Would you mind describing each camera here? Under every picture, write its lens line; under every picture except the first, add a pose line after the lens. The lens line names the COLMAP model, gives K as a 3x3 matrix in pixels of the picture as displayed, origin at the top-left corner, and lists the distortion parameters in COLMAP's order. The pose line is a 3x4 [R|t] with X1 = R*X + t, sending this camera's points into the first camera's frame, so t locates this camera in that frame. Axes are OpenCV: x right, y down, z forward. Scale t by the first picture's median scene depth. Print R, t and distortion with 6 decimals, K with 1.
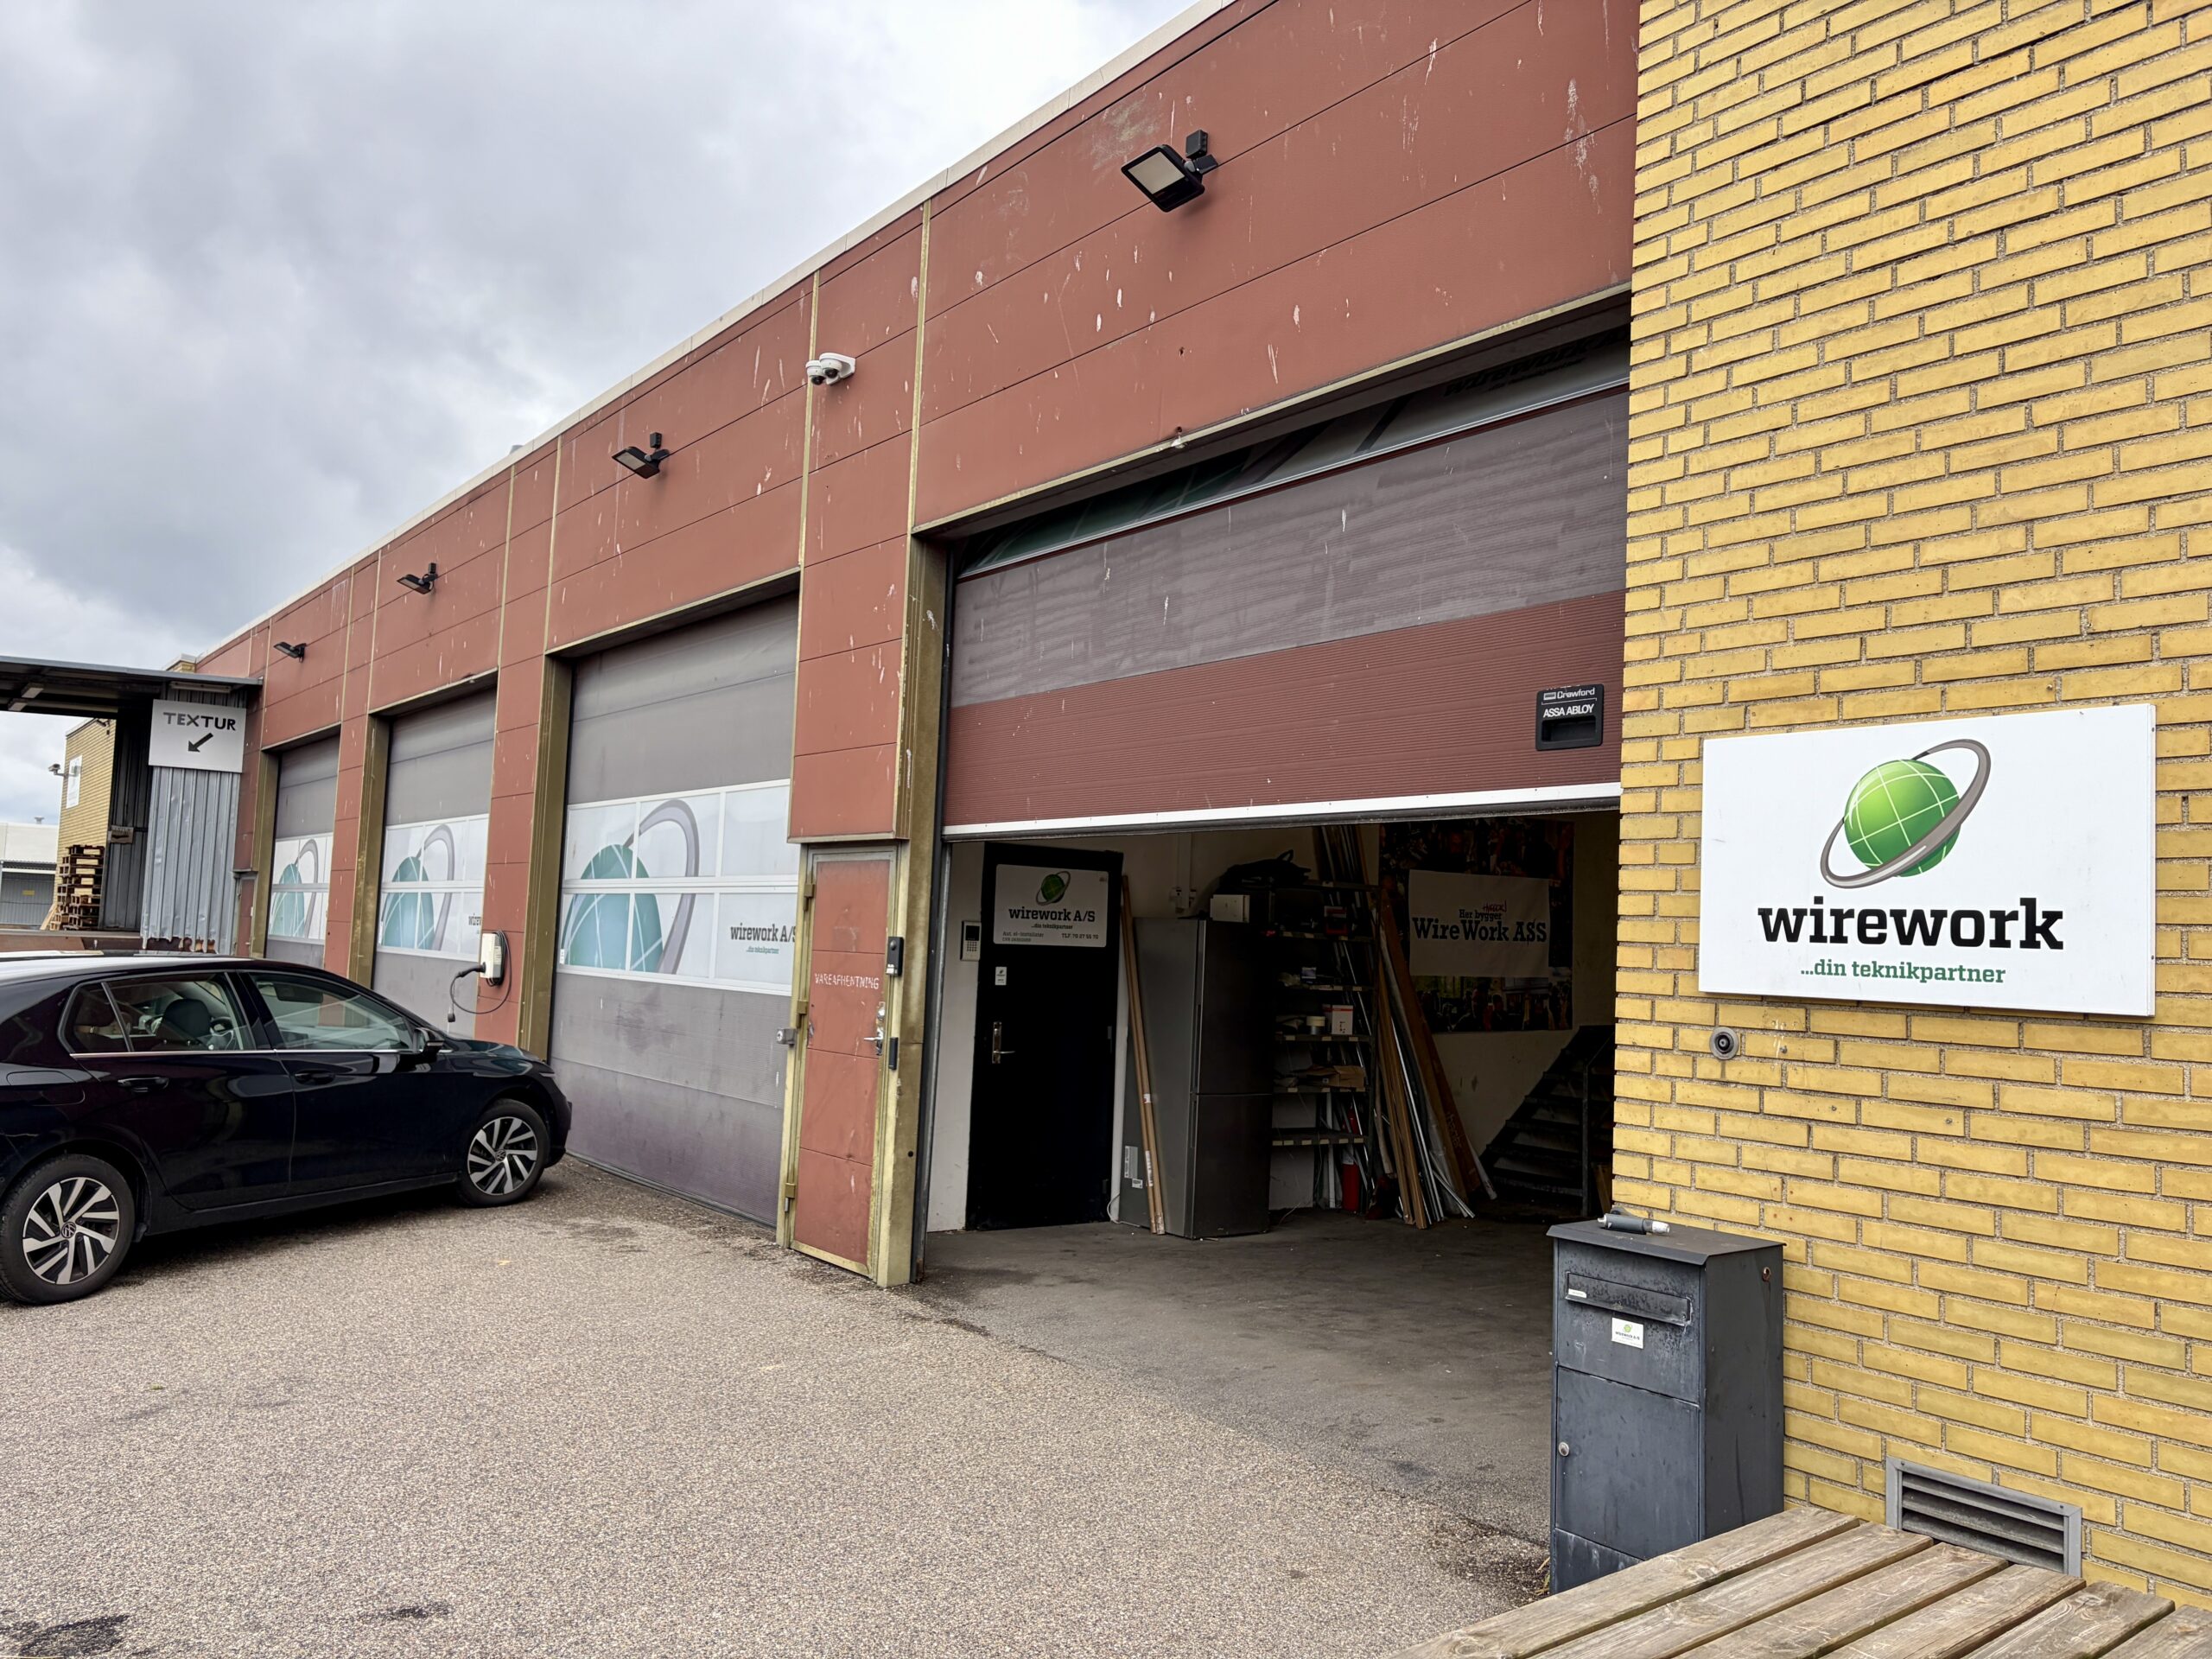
lens RADIAL K [[1638.7, 0, 1096.0], [0, 1638.7, 821.4], [0, 0, 1]] dist [0.101887, -0.055932]
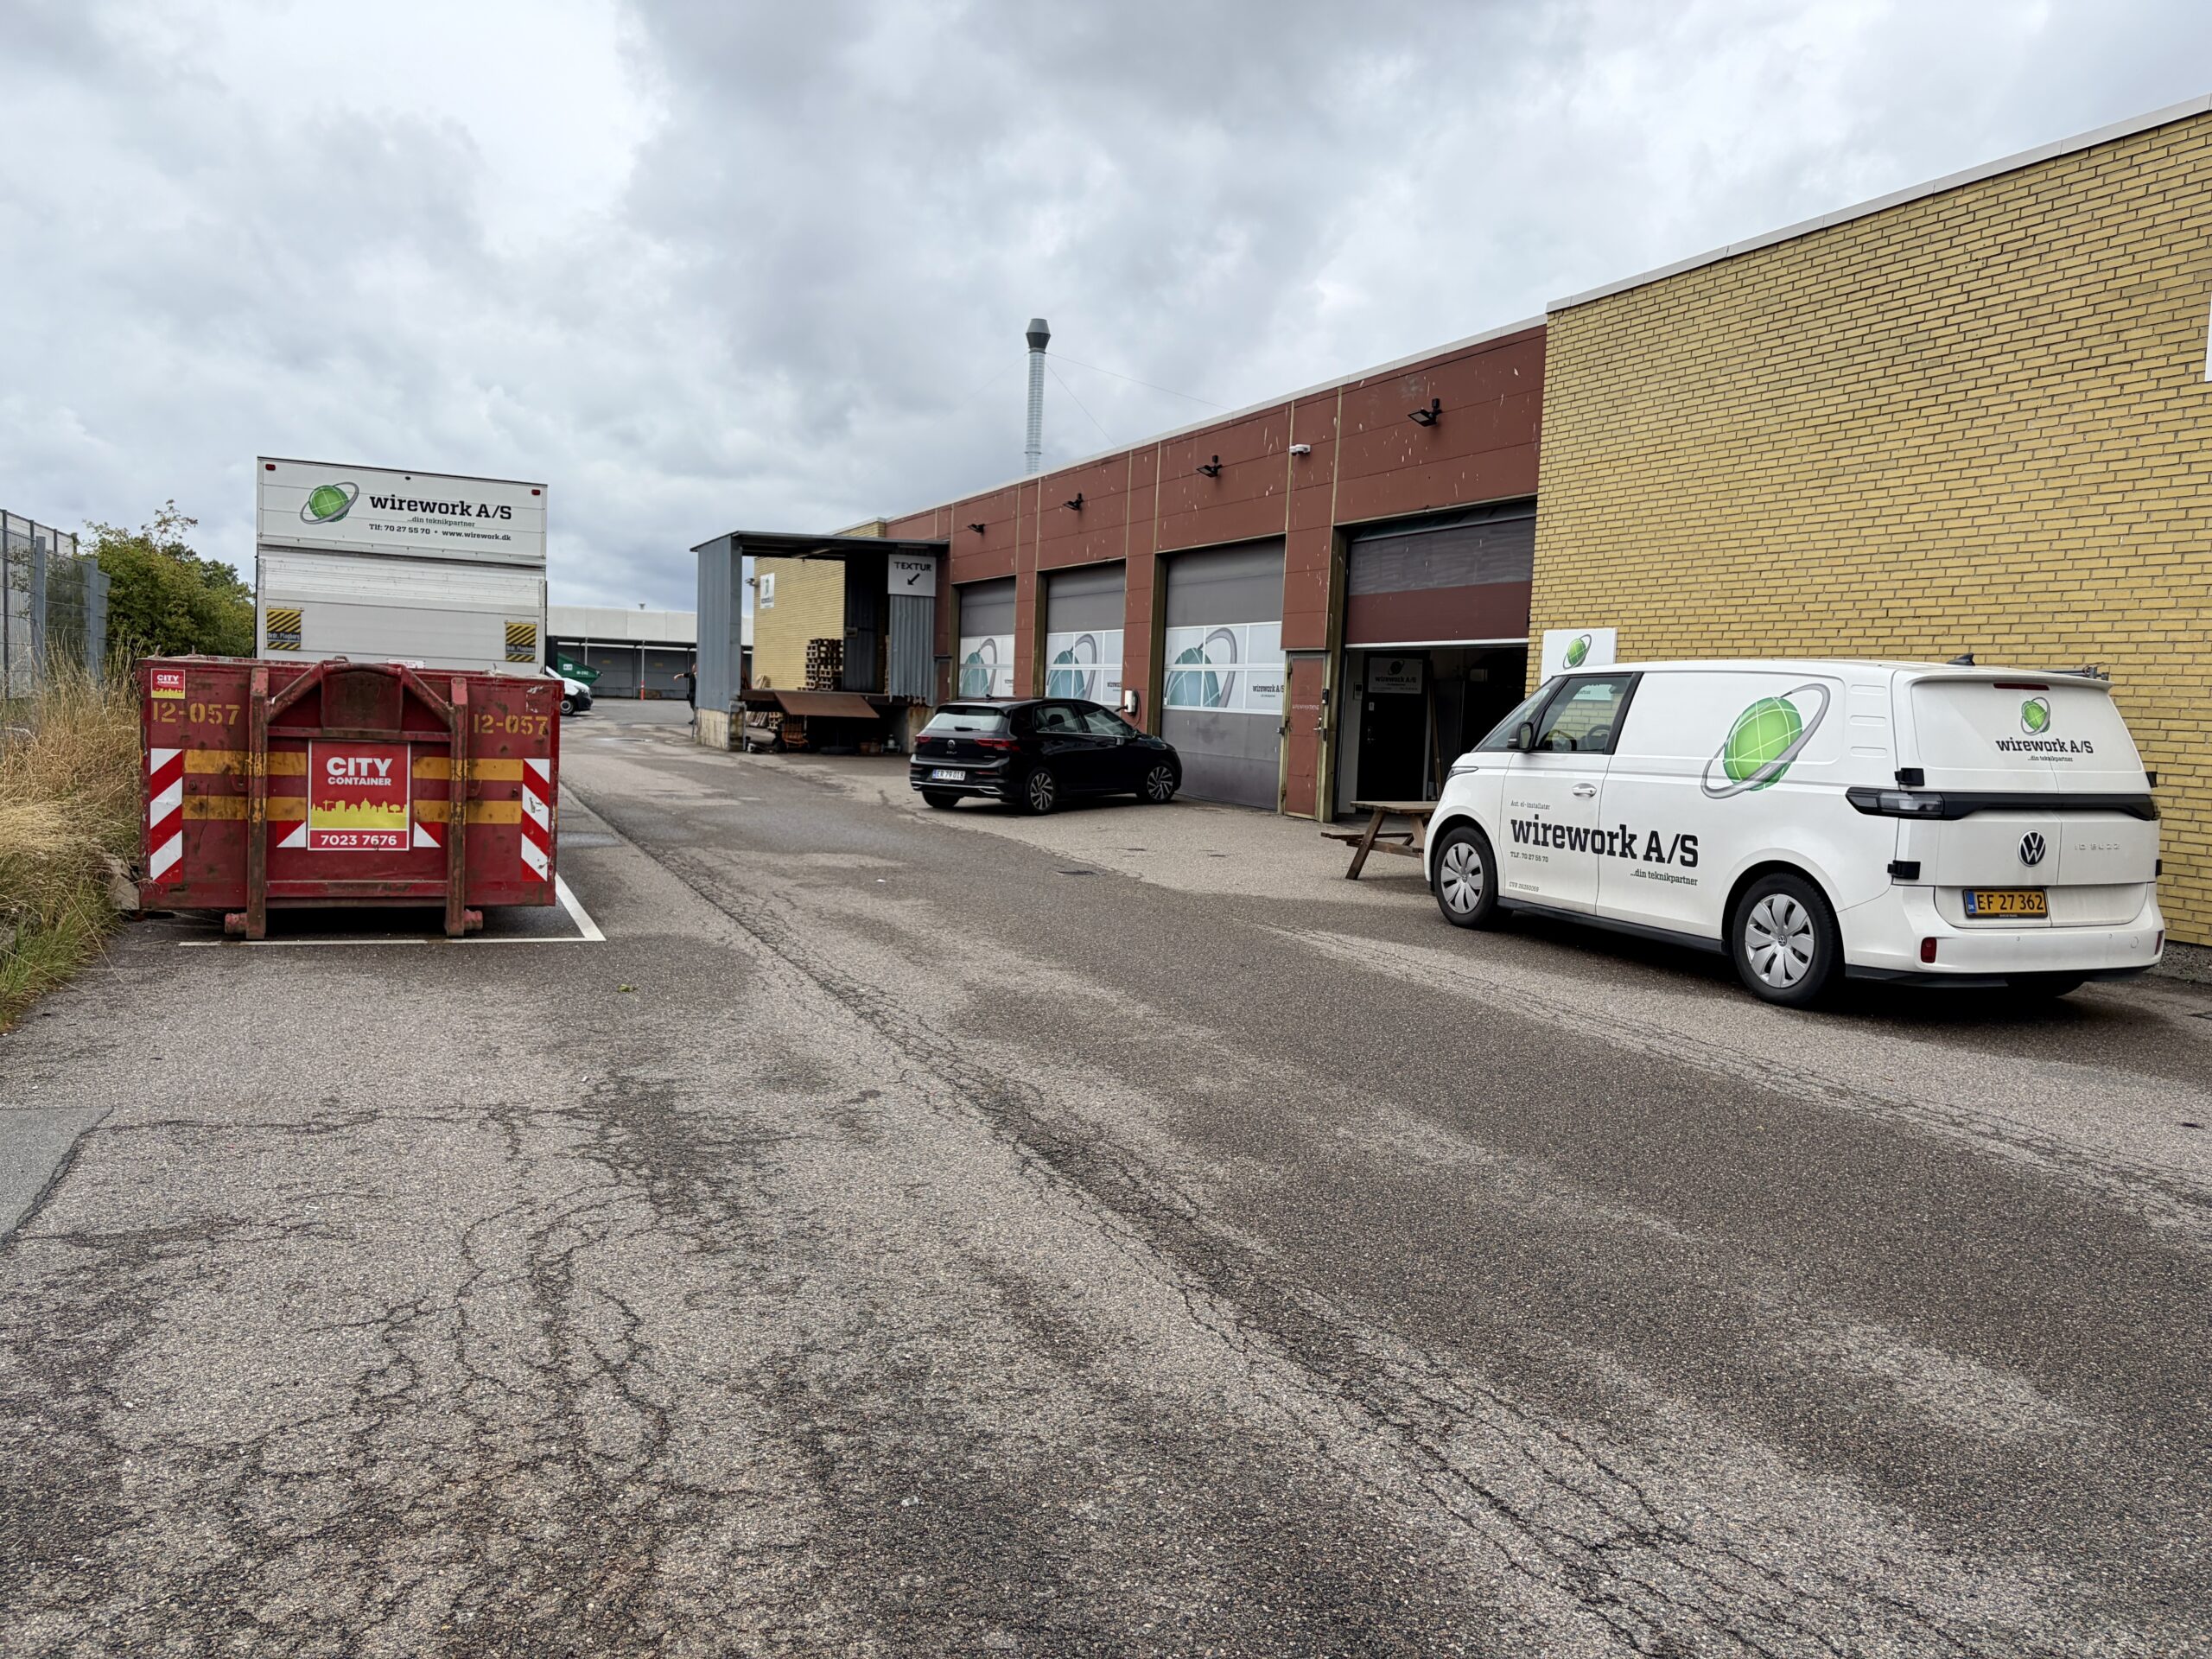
lens RADIAL K [[1638.7, 0, 1096.0], [0, 1638.7, 821.4], [0, 0, 1]] dist [0.101887, -0.055932]
pose [[0.966988, 0.015556, -0.254345, 0.160050], [0.020547, 0.990125, 0.138676, -0.075151], [0.253991, -0.139325, 0.957119, -1.349949]]
